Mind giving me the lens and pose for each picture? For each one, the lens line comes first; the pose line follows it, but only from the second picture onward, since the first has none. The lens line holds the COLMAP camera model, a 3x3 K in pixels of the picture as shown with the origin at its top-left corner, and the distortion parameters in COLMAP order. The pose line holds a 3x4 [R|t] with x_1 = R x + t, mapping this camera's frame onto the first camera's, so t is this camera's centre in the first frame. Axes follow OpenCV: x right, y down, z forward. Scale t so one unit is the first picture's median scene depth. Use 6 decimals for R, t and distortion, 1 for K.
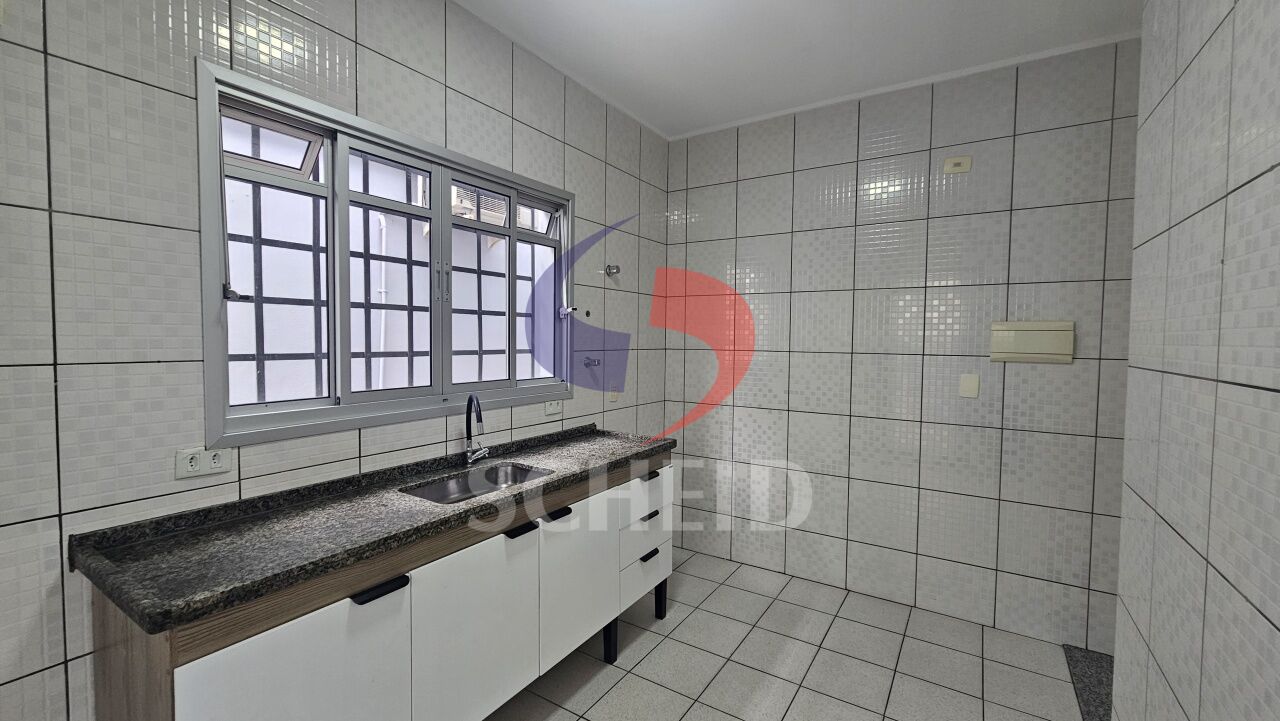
lens RADIAL K [[524.3, 0, 644.8], [0, 524.3, 356.8], [0, 0, 1]] dist [0.000283, 0.000086]
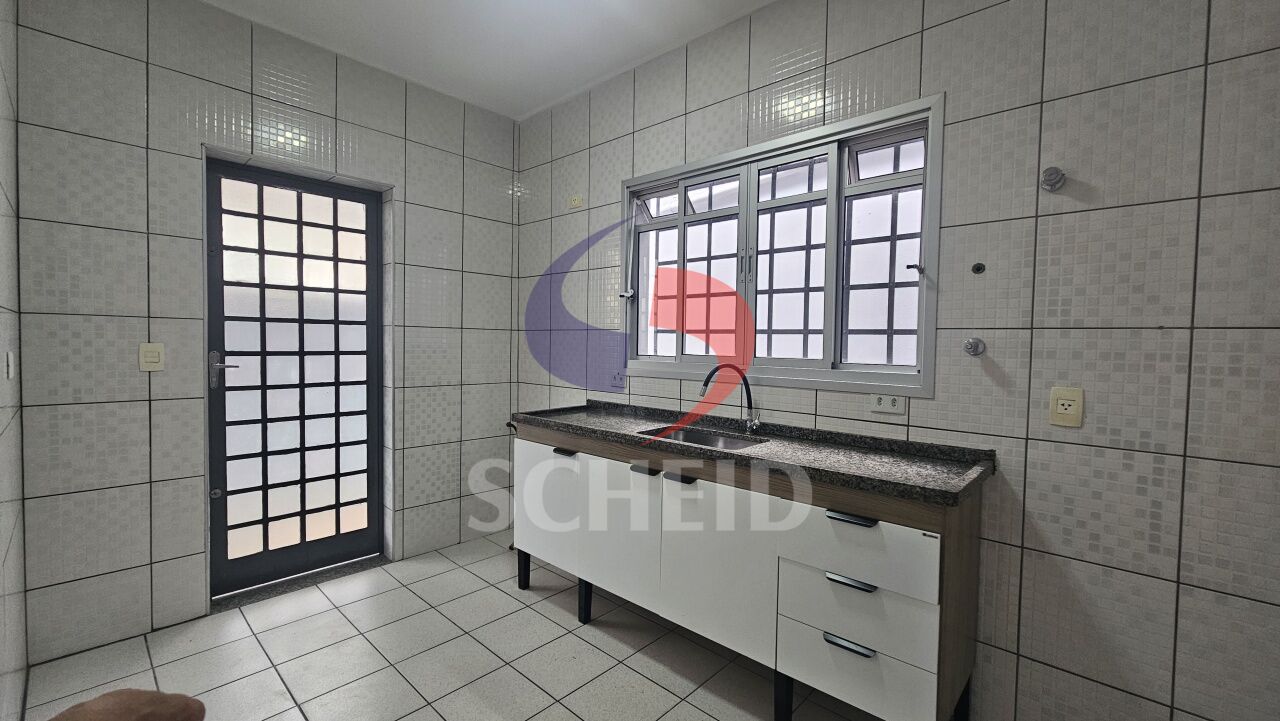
lens RADIAL K [[524.3, 0, 638.9], [0, 524.3, 349.3], [0, 0, 1]] dist [0.000283, 0.000086]
pose [[-0.194982, 0.030049, -0.980346, 0.728607], [-0.030133, 0.998875, 0.036610, 0.001719], [0.980344, 0.036679, -0.193857, 0.931281]]
